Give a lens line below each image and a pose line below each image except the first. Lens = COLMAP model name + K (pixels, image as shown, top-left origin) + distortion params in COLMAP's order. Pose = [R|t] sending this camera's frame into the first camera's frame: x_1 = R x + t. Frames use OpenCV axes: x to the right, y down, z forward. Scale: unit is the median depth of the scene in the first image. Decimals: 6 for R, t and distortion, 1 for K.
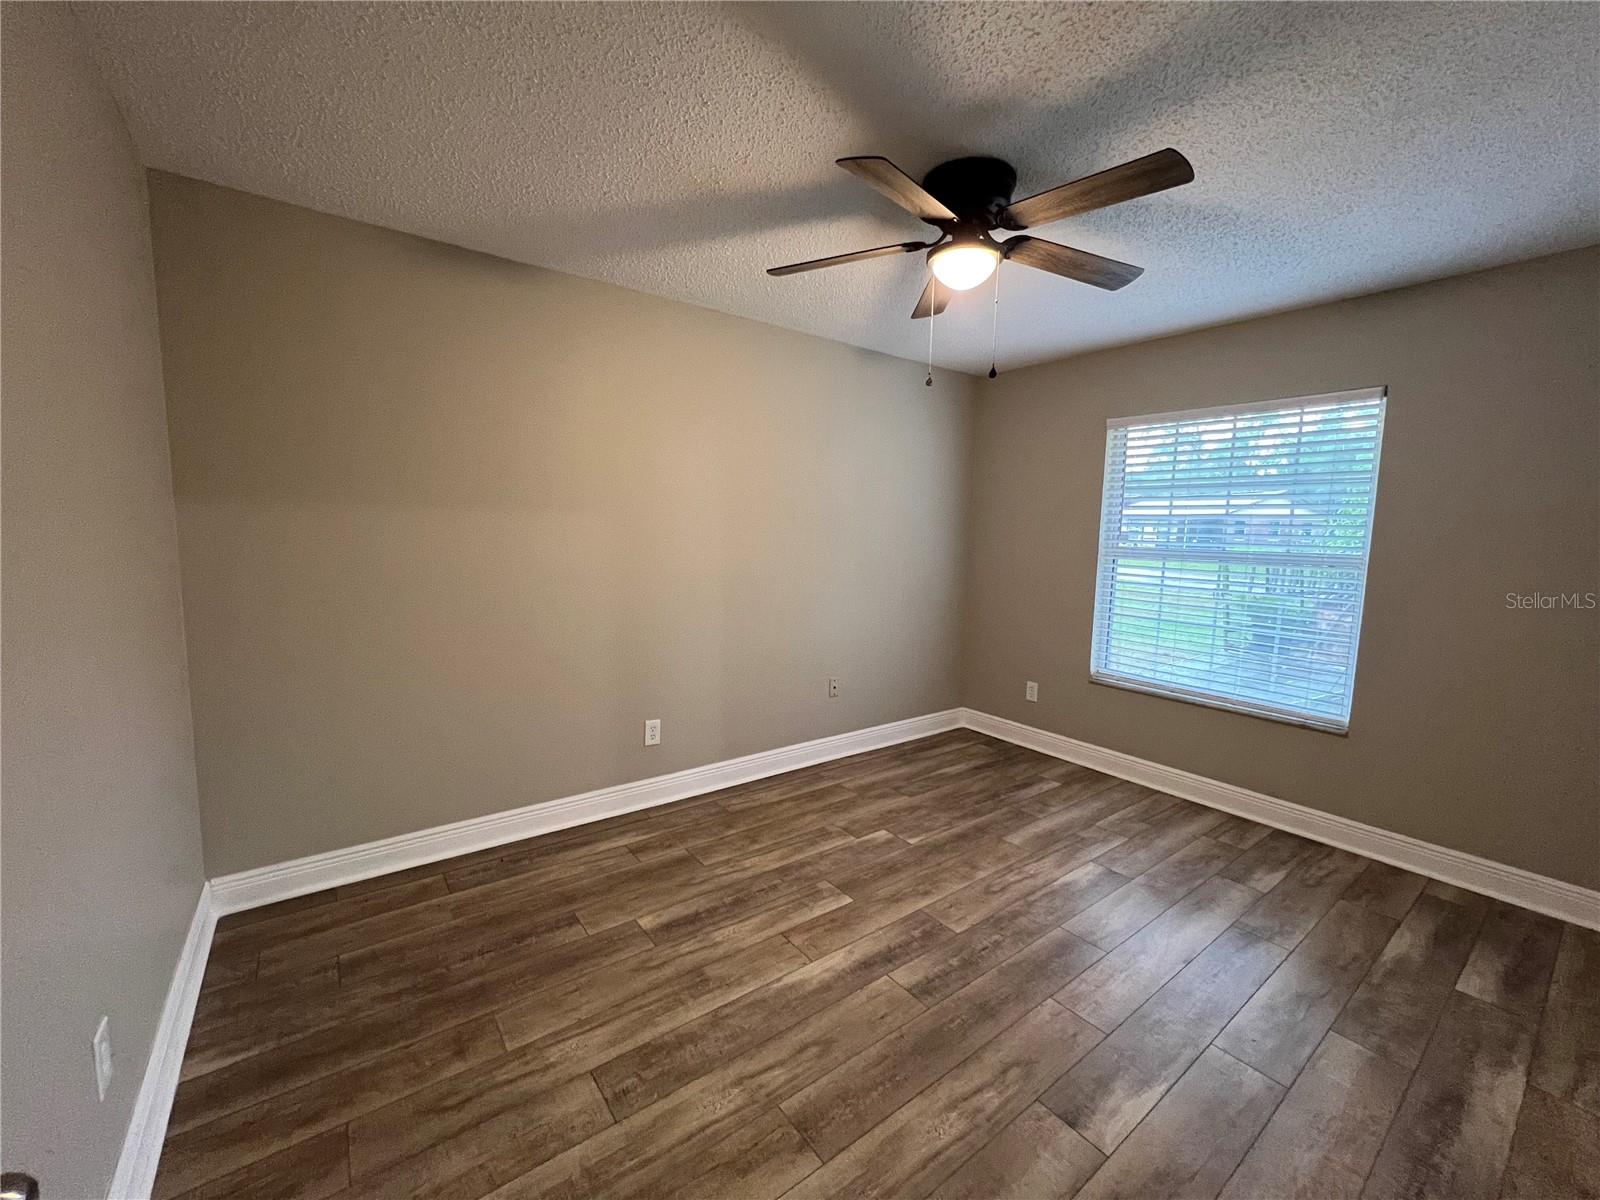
lens RADIAL K [[639.8, 0, 801.3], [0, 639.8, 600.2], [0, 0, 1]] dist [-0.001266, 0.000287]
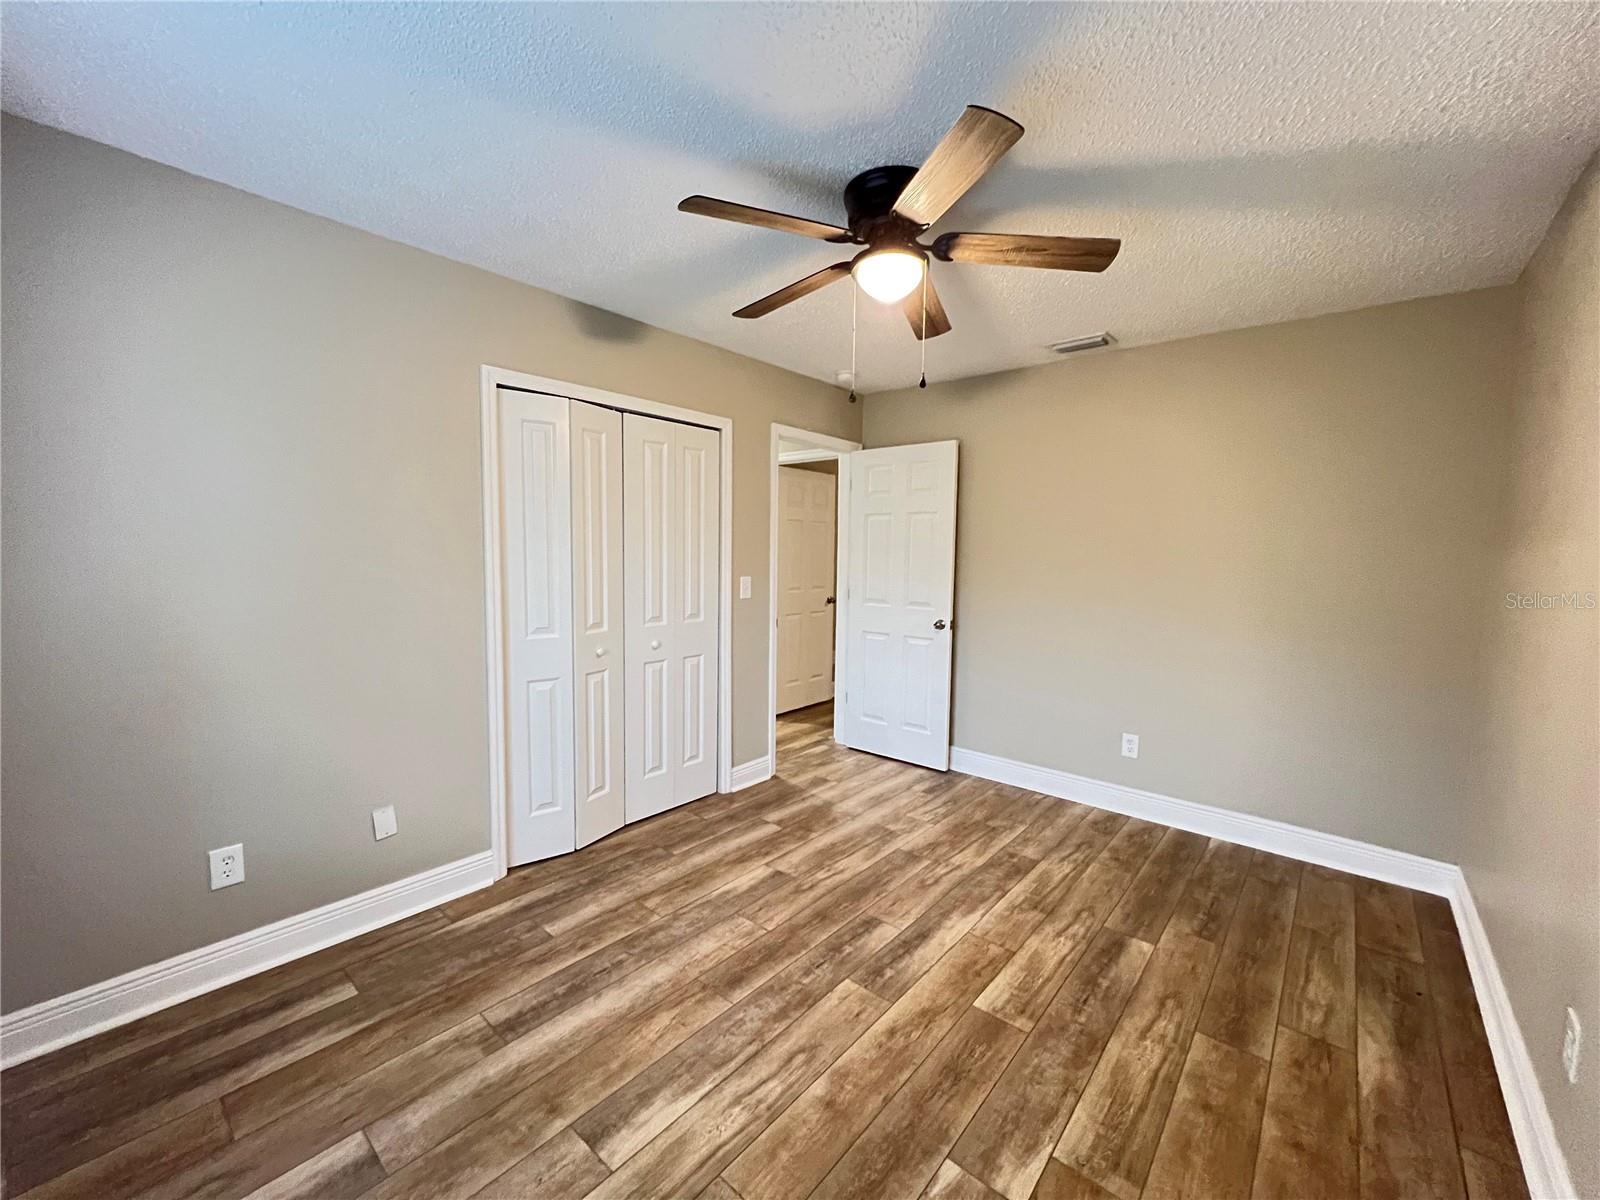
lens RADIAL K [[642.0, 0, 801.0], [0, 642.0, 597.8], [0, 0, 1]] dist [0.001533, 0.000009]
pose [[-0.975891, -0.021590, -0.217186, 0.536899], [-0.060612, 0.982762, 0.174657, -0.189276], [0.209671, 0.183610, -0.960378, 1.821402]]
